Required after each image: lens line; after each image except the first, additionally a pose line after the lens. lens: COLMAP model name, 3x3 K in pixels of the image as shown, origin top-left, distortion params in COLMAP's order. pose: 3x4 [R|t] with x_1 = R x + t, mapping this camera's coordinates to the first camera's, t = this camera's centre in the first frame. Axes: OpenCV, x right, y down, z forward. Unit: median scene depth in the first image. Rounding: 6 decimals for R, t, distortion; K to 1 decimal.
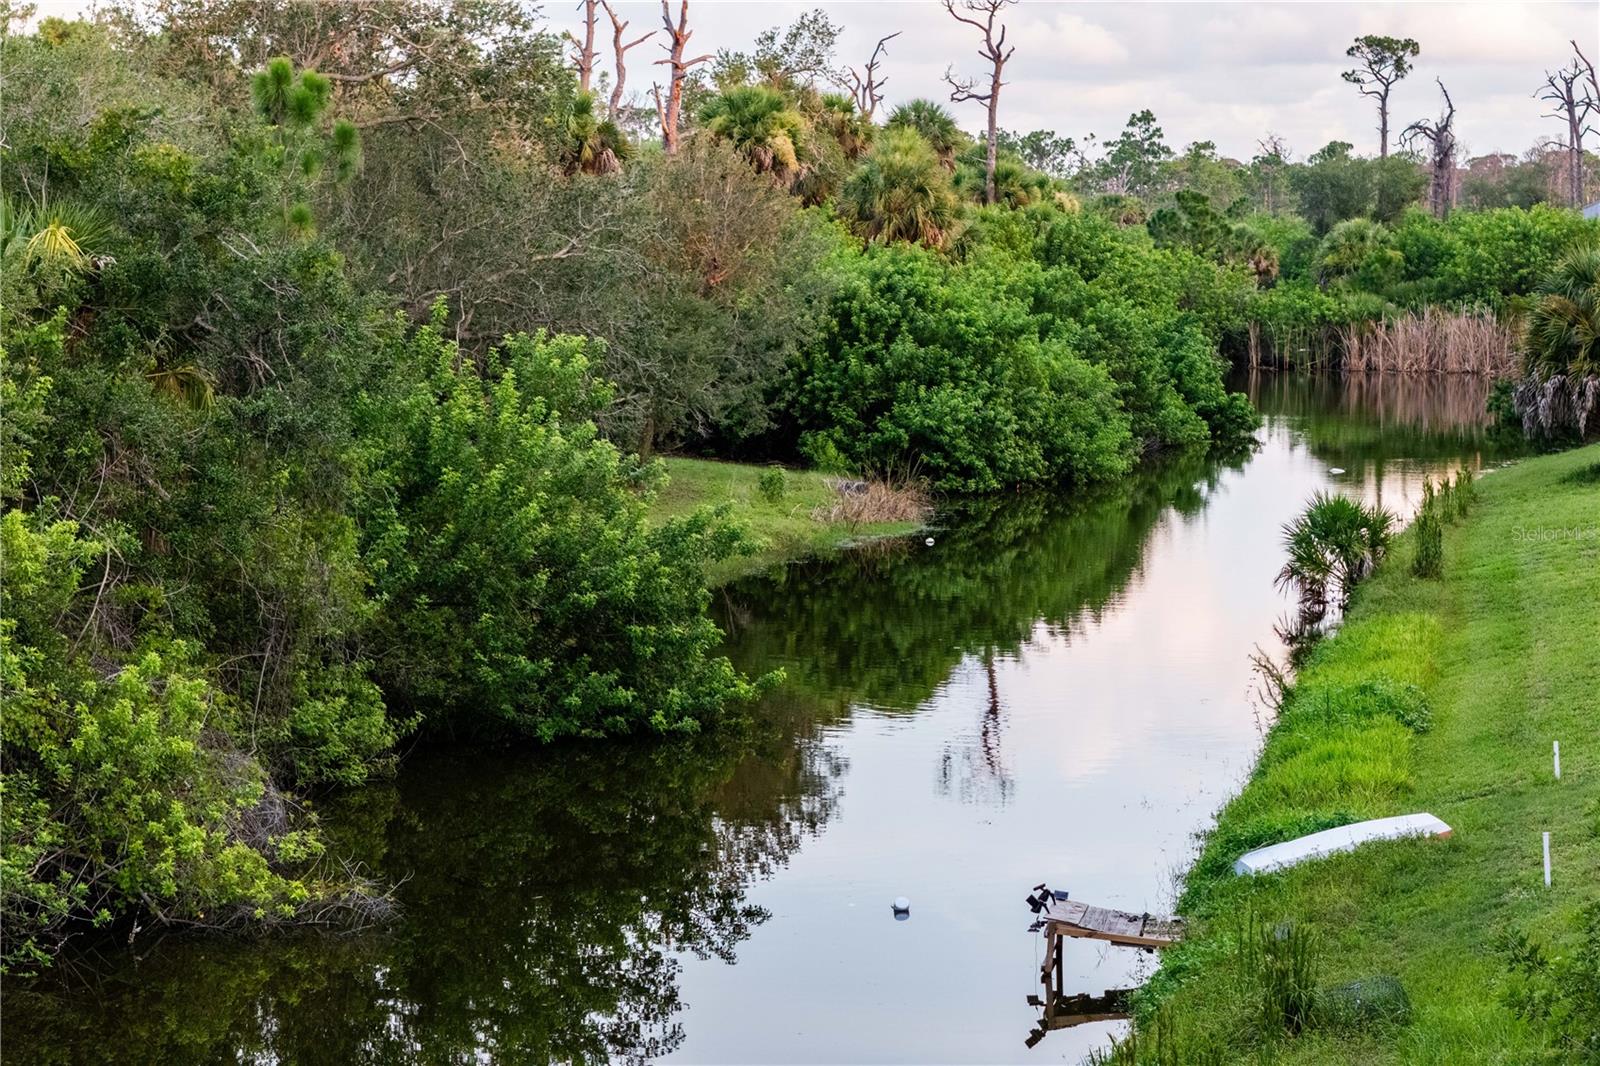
lens RADIAL K [[3622.3, 0, 800.0], [0, 3622.3, 533.0], [0, 0, 1]] dist [-0.113924, -0.235092]
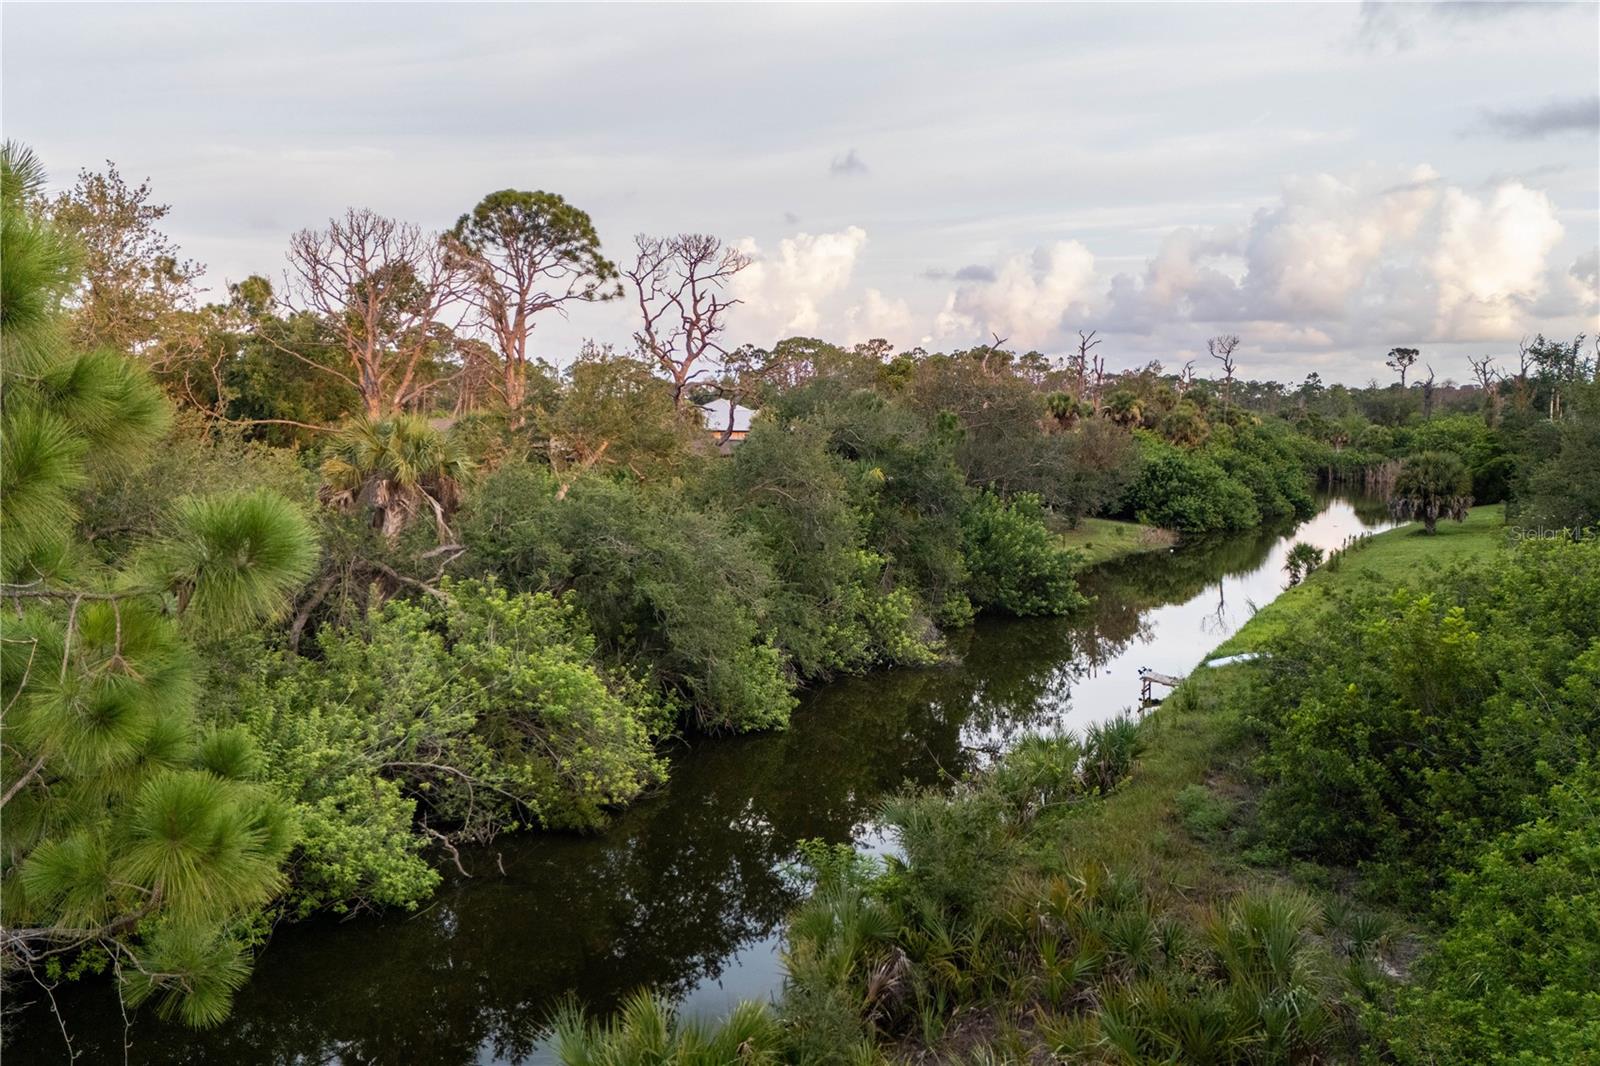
lens RADIAL K [[1252.4, 0, 768.9], [0, 1252.4, 533.4], [0, 0, 1]] dist [-0.004549, -0.003710]
pose [[0.953404, 0.024142, -0.300730, 0.053449], [-0.023176, 0.999708, 0.006781, -0.020916], [0.300806, 0.000504, 0.953685, -0.176048]]
